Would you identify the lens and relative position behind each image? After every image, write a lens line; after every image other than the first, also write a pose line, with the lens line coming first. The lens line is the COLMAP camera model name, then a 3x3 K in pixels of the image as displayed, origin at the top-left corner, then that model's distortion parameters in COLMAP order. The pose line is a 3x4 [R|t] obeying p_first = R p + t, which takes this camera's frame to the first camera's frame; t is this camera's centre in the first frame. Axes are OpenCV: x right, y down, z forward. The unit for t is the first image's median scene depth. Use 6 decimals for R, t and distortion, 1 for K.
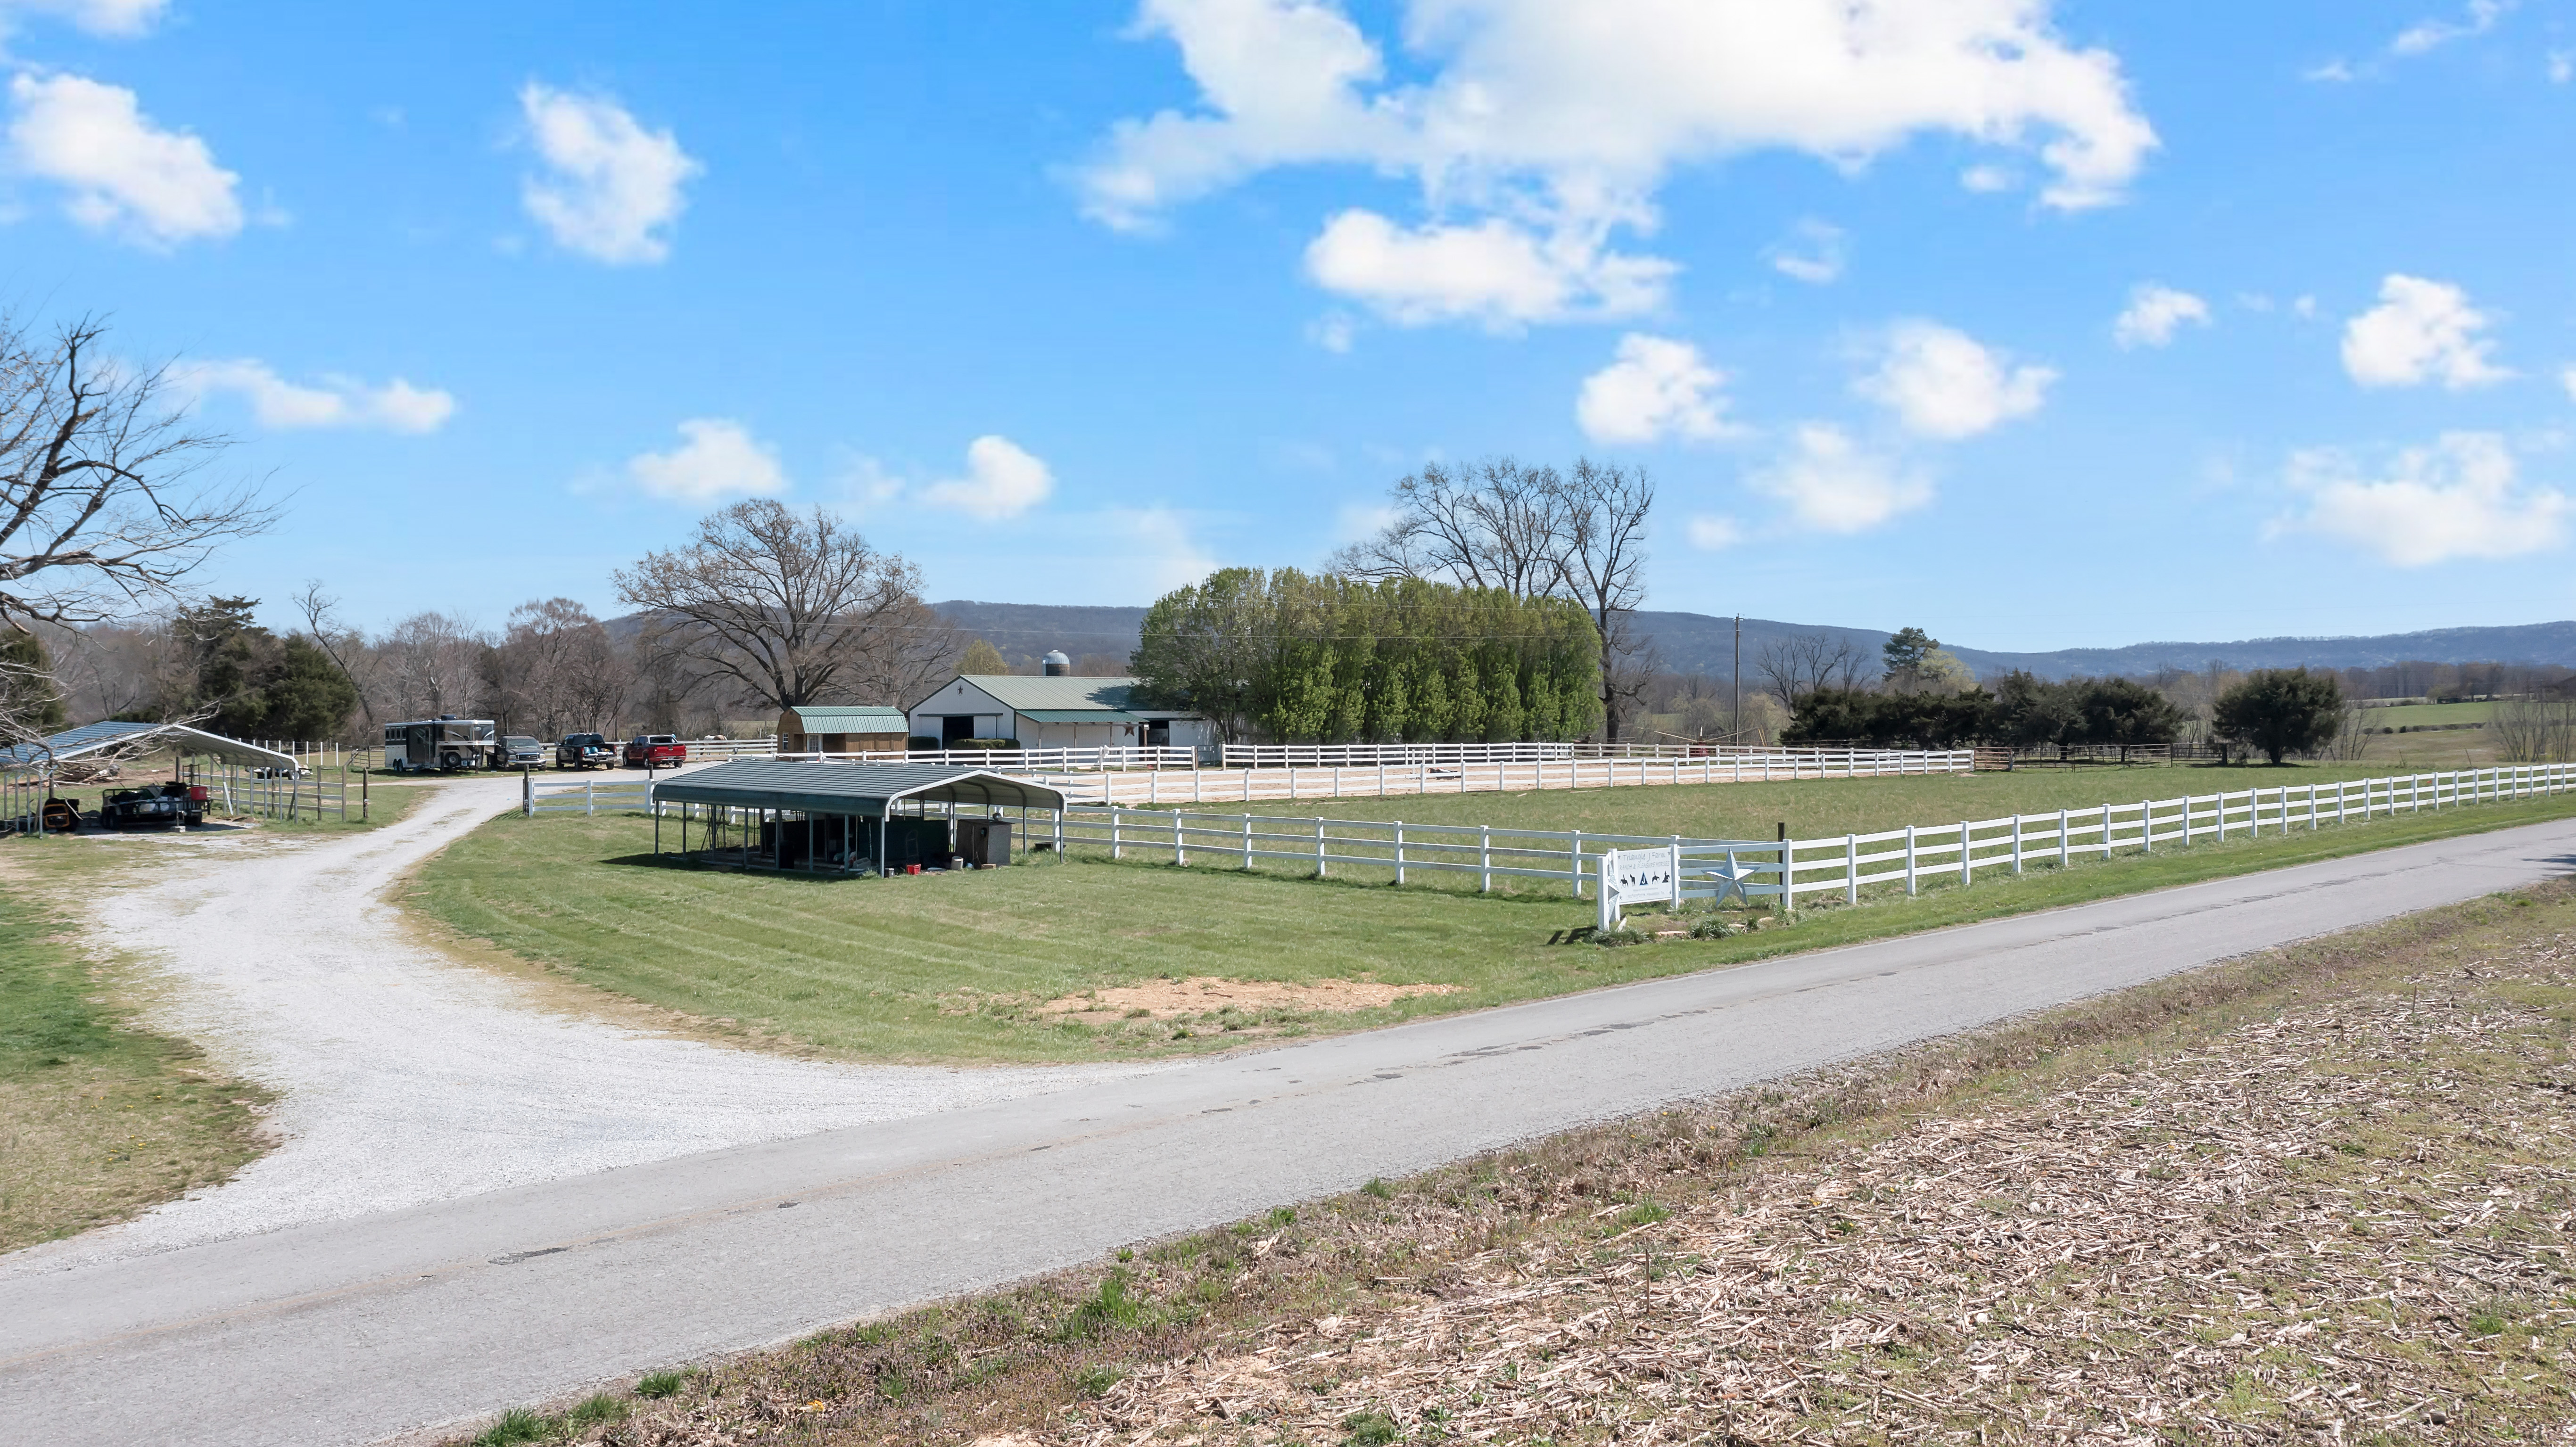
lens RADIAL K [[2016.7, 0, 1282.3], [0, 2016.7, 709.9], [0, 0, 1]] dist [-0.024536, 0.005665]
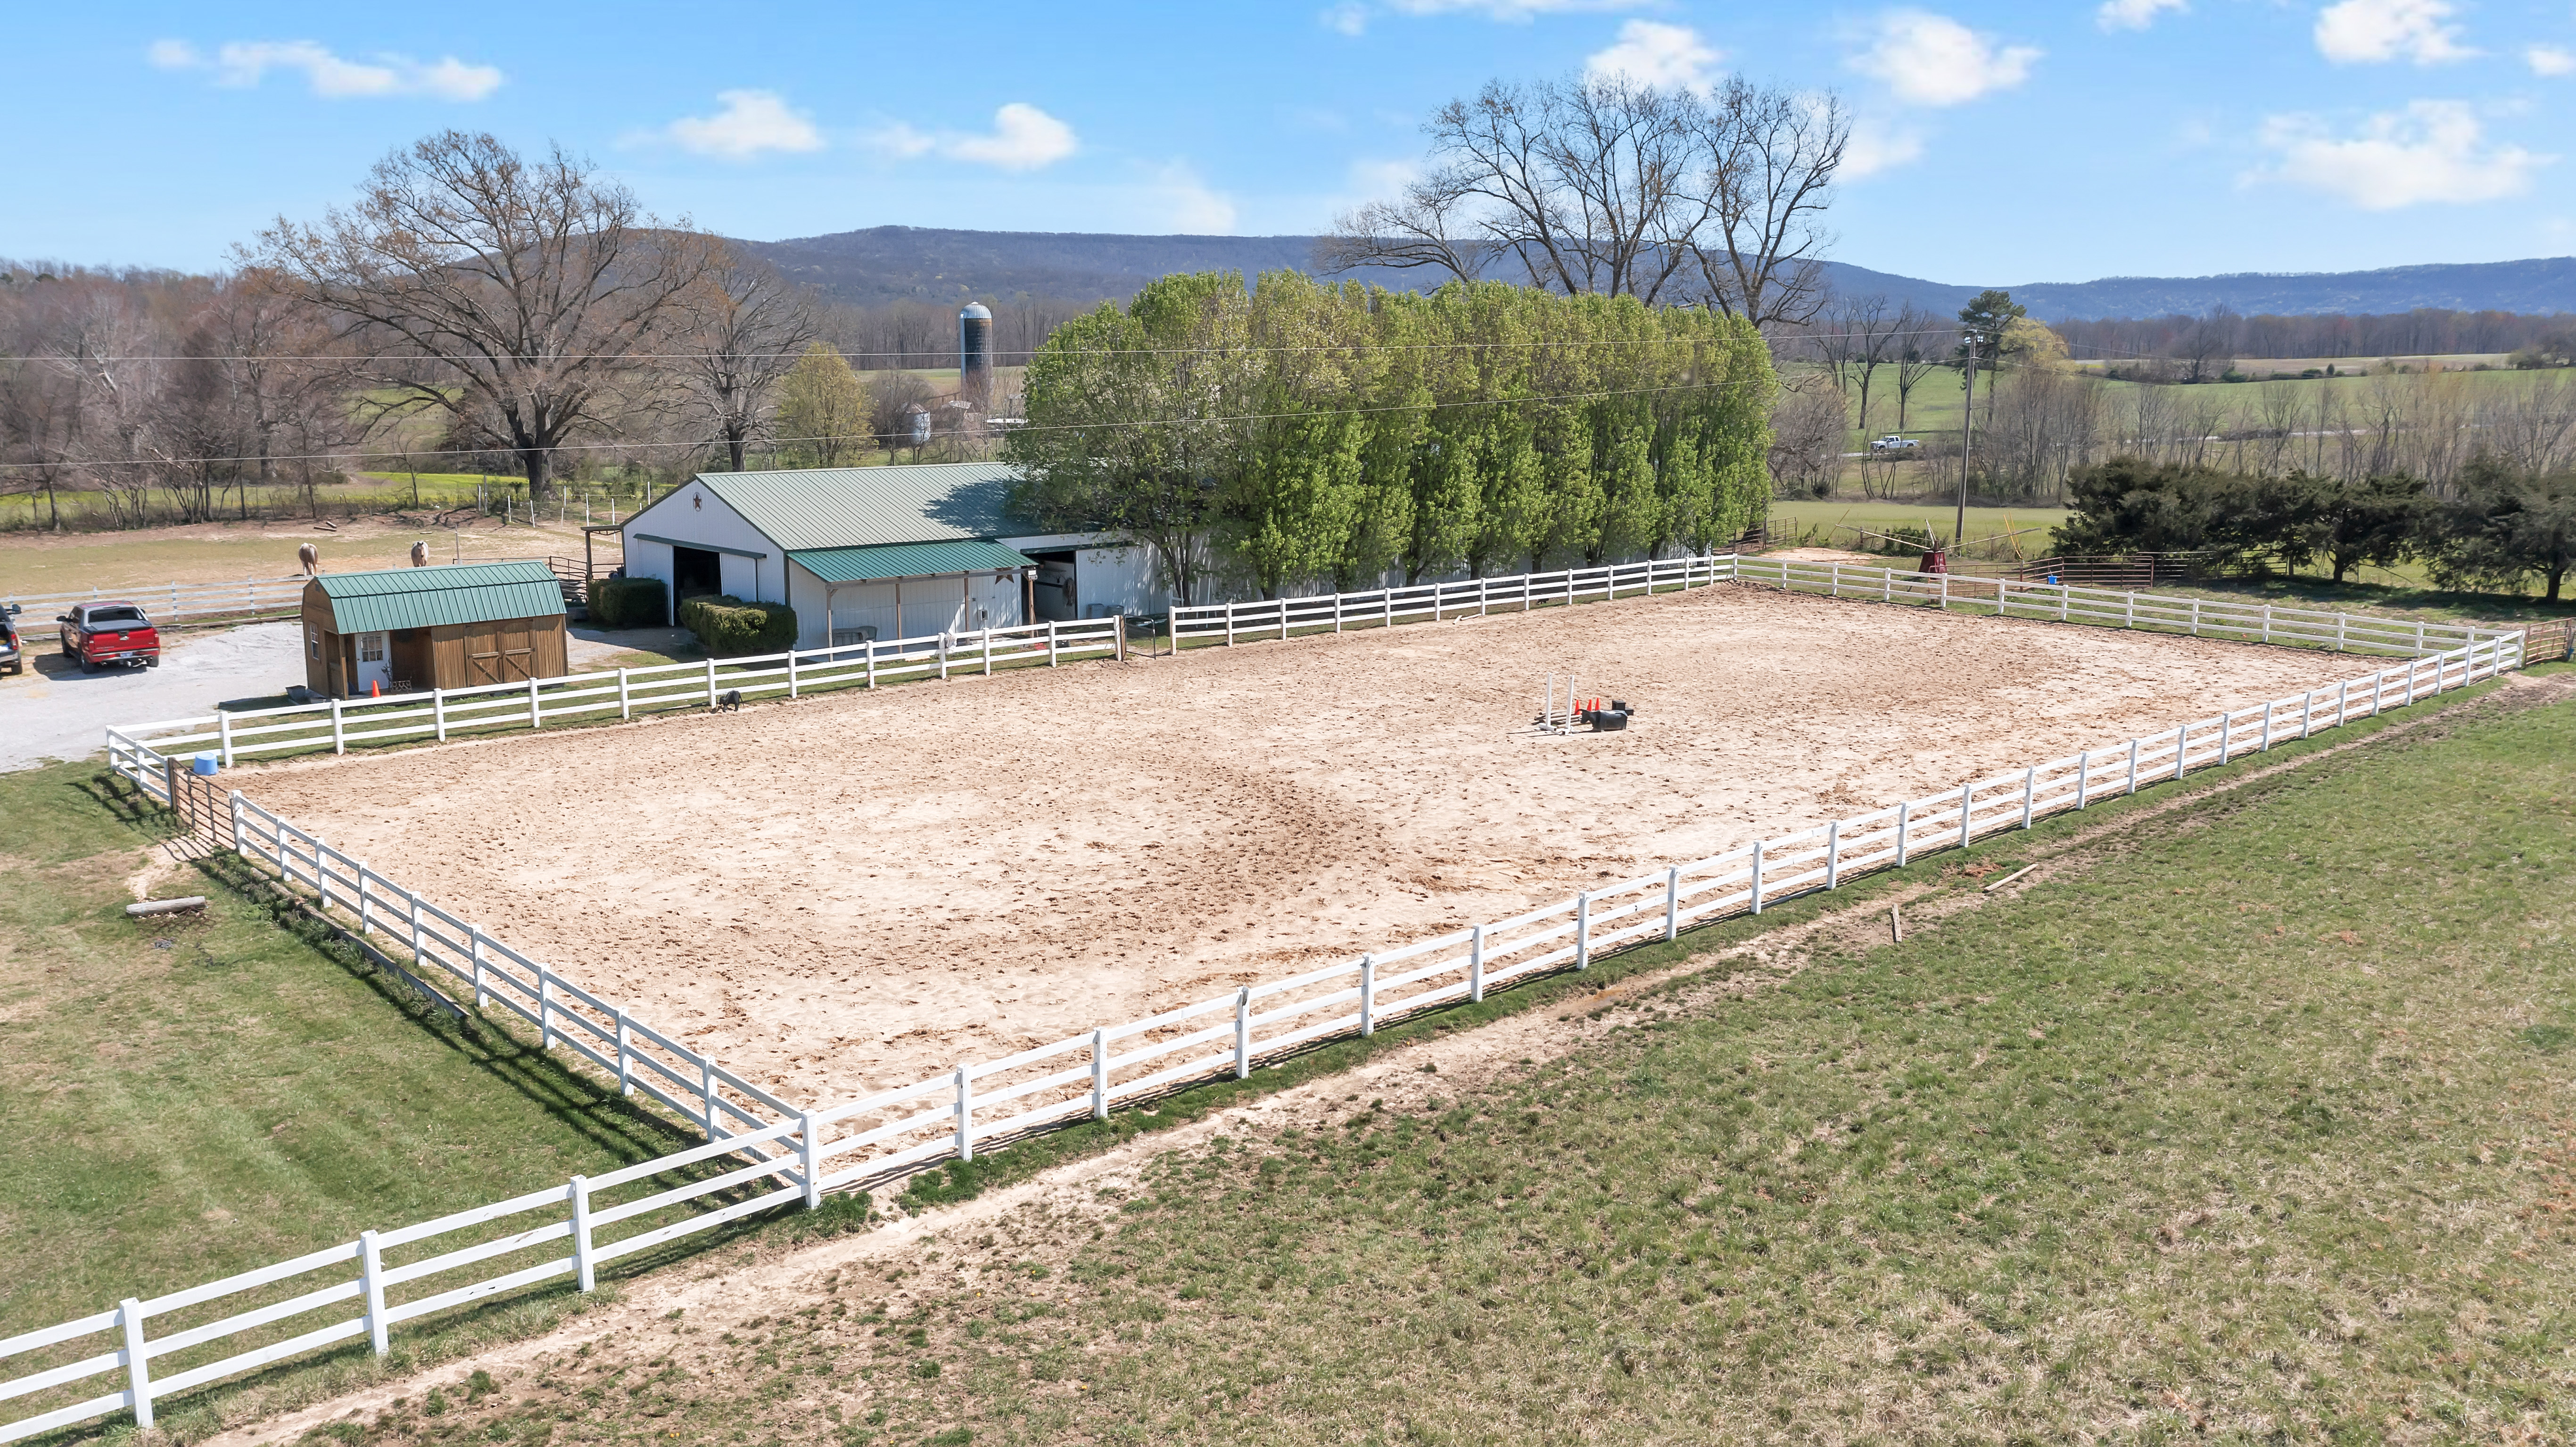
lens RADIAL K [[2016.7, 0, 1284.2], [0, 2016.7, 718.5], [0, 0, 1]] dist [-0.024536, 0.005665]
pose [[0.999640, -0.001137, 0.026811, -0.012224], [-0.003833, 0.982811, 0.184577, -0.051324], [-0.026560, -0.184613, 0.982452, 0.417338]]
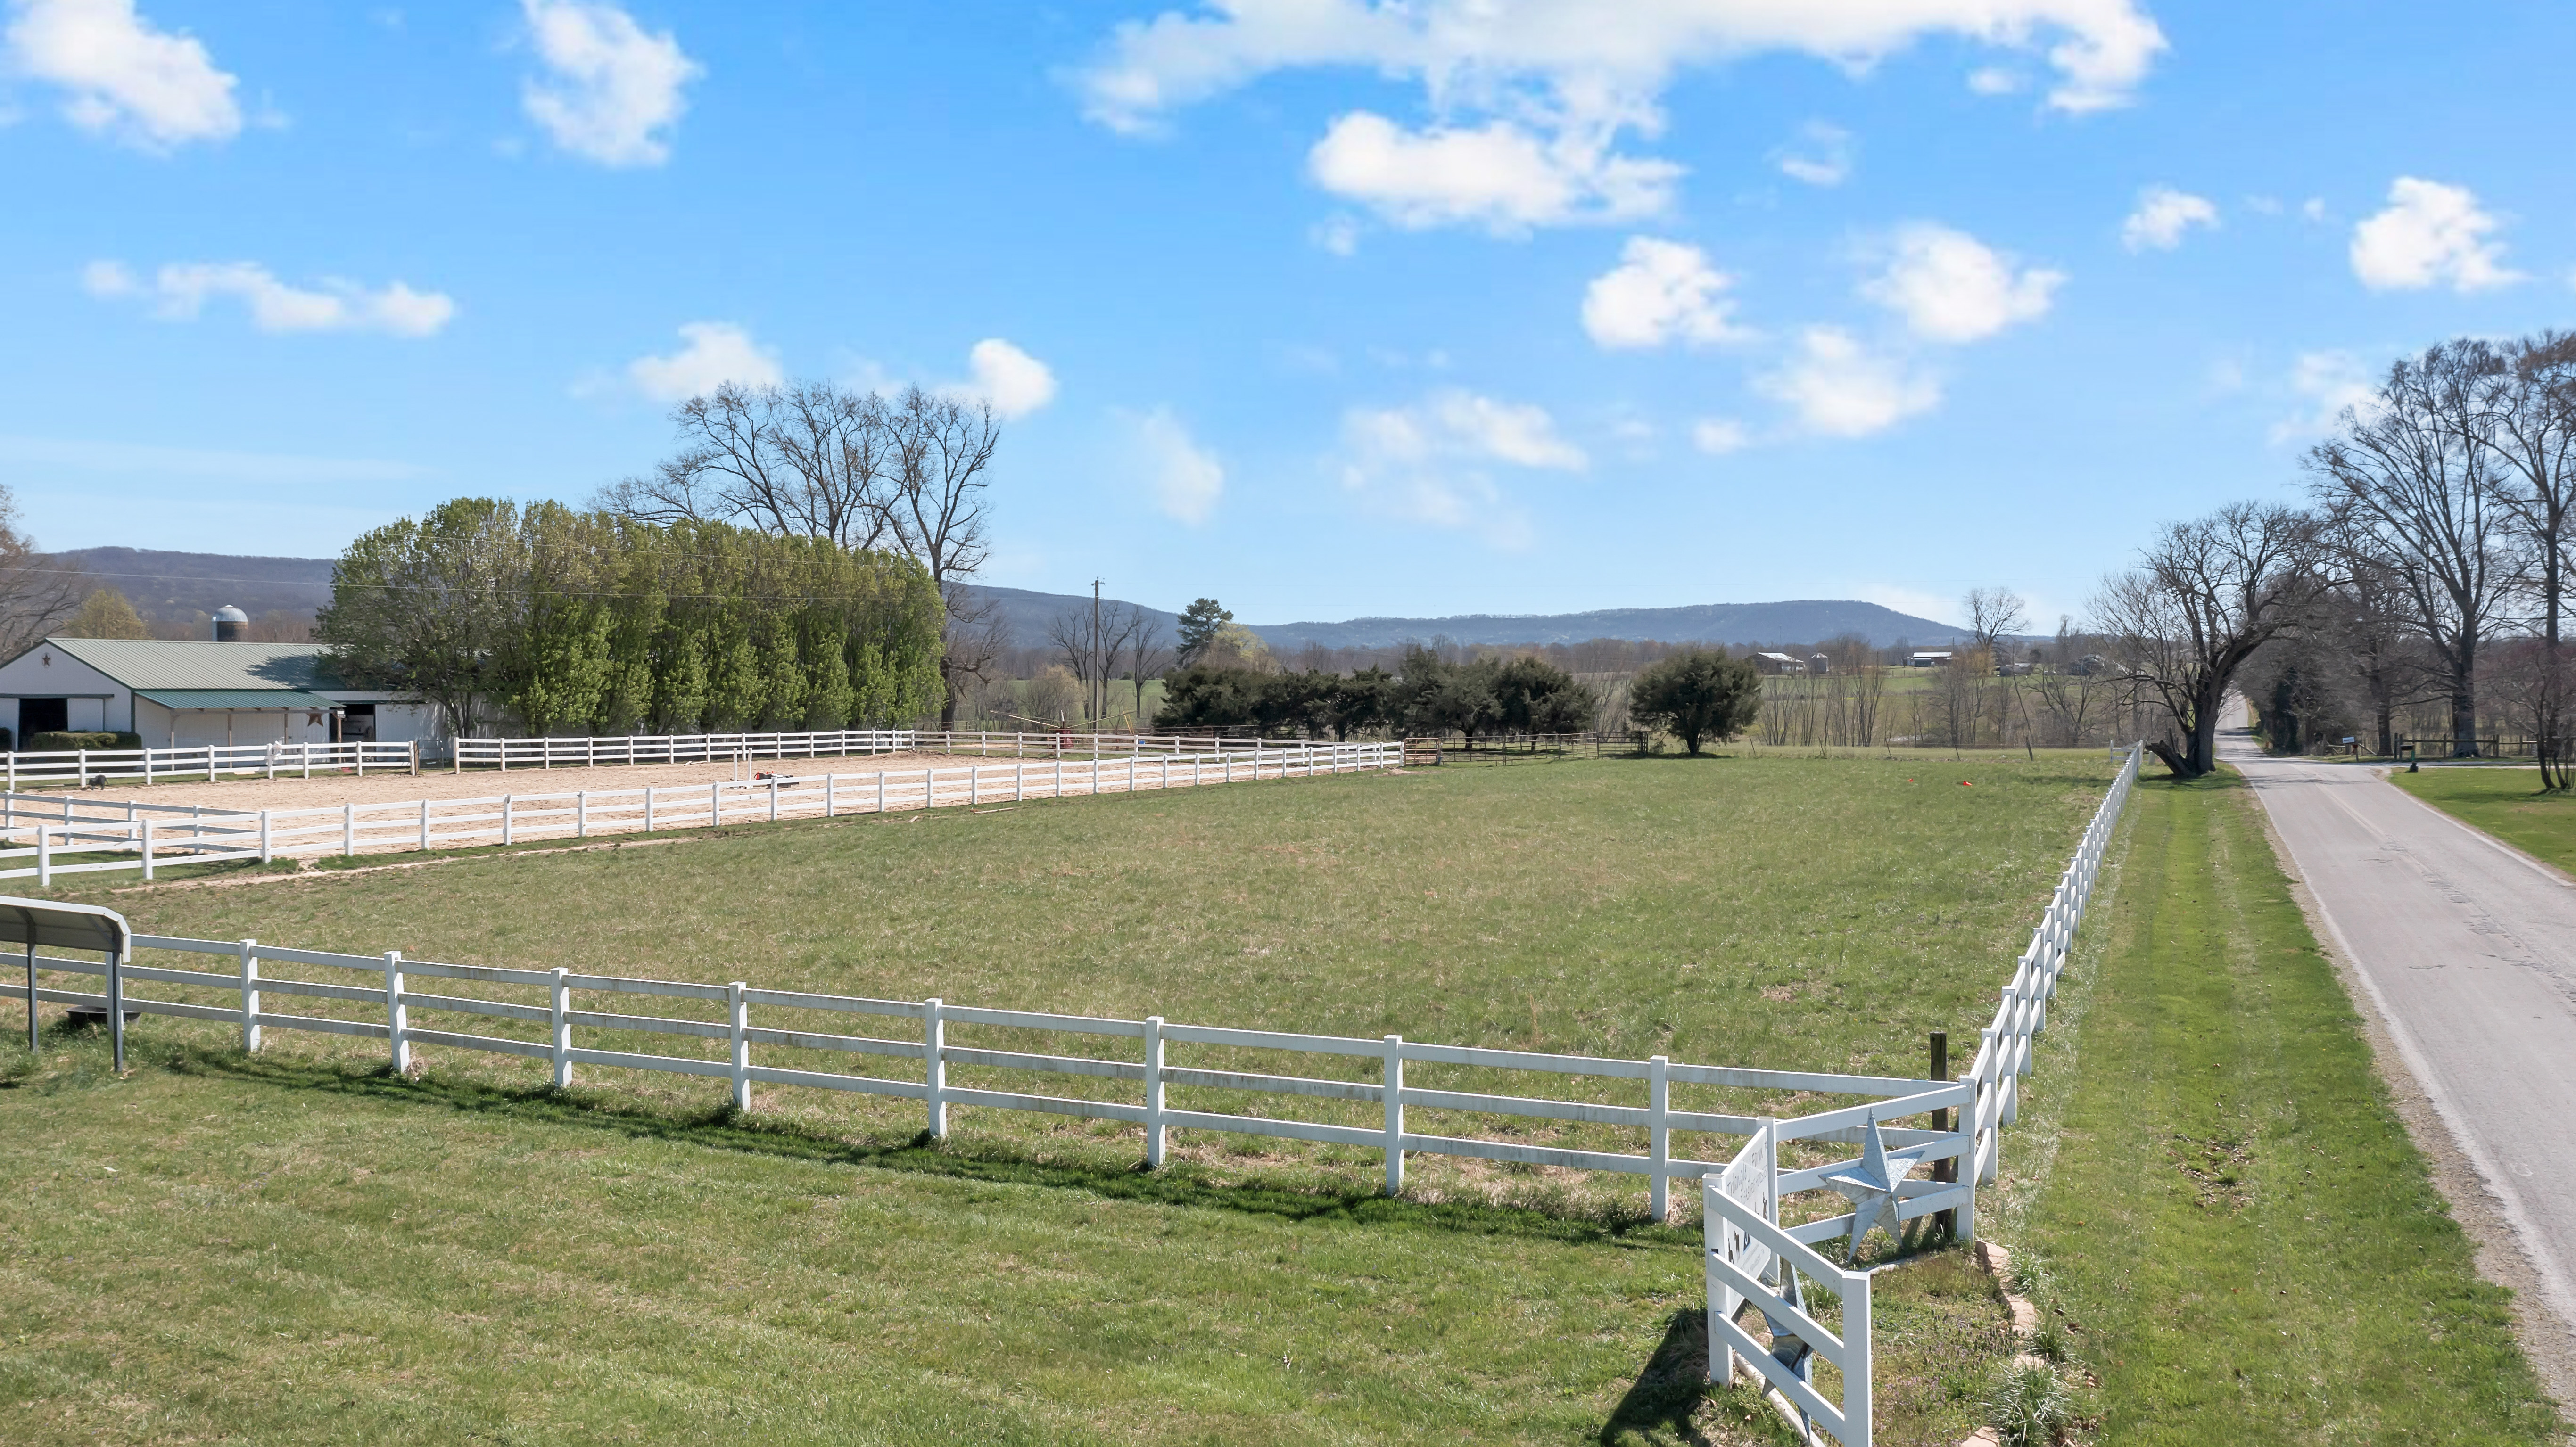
lens RADIAL K [[2016.7, 0, 1287.6], [0, 2016.7, 711.9], [0, 0, 1]] dist [-0.024536, 0.005665]
pose [[0.932161, -0.000220, 0.362045, -0.011065], [-0.006148, 0.999846, 0.016435, -0.005689], [-0.361993, -0.017546, 0.932016, 0.198112]]
